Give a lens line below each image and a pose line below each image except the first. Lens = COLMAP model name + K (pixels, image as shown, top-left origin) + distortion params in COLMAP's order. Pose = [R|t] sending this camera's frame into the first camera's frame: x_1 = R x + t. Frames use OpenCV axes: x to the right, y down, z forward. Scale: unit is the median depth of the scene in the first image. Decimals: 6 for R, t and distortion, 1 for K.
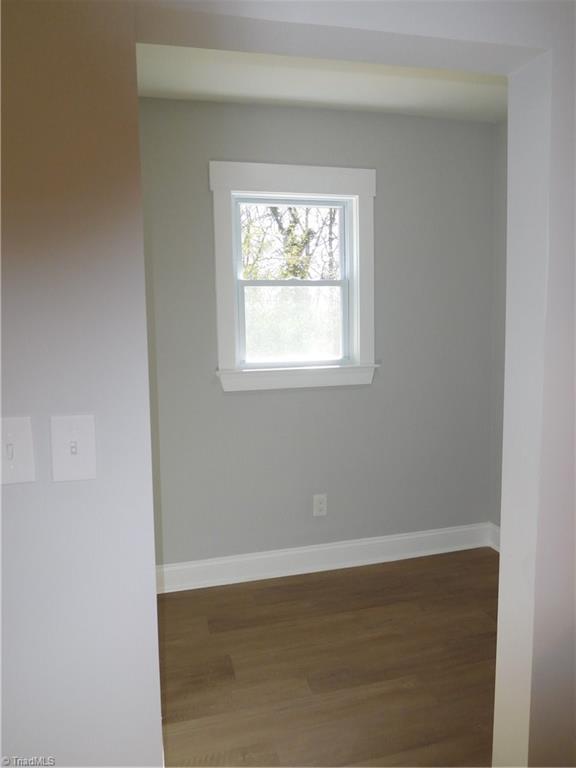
lens RADIAL K [[542.3, 0, 288.0], [0, 542.3, 384.0], [0, 0, 1]] dist [-0.034406, 0.001311]
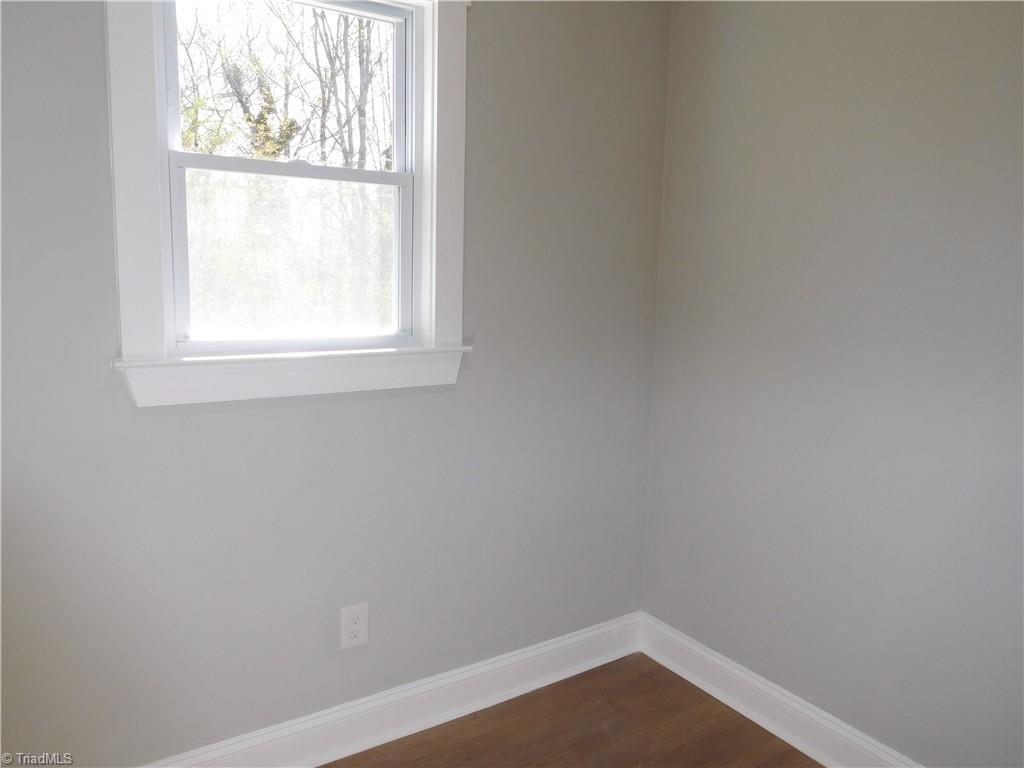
lens RADIAL K [[723.1, 0, 512.0], [0, 723.1, 384.0], [0, 0, 1]] dist [-0.034406, 0.001311]
pose [[0.942525, -0.005983, 0.334082, -0.024220], [-0.012526, 0.998504, 0.053219, -0.037084], [-0.333901, -0.054345, 0.941040, 0.337941]]
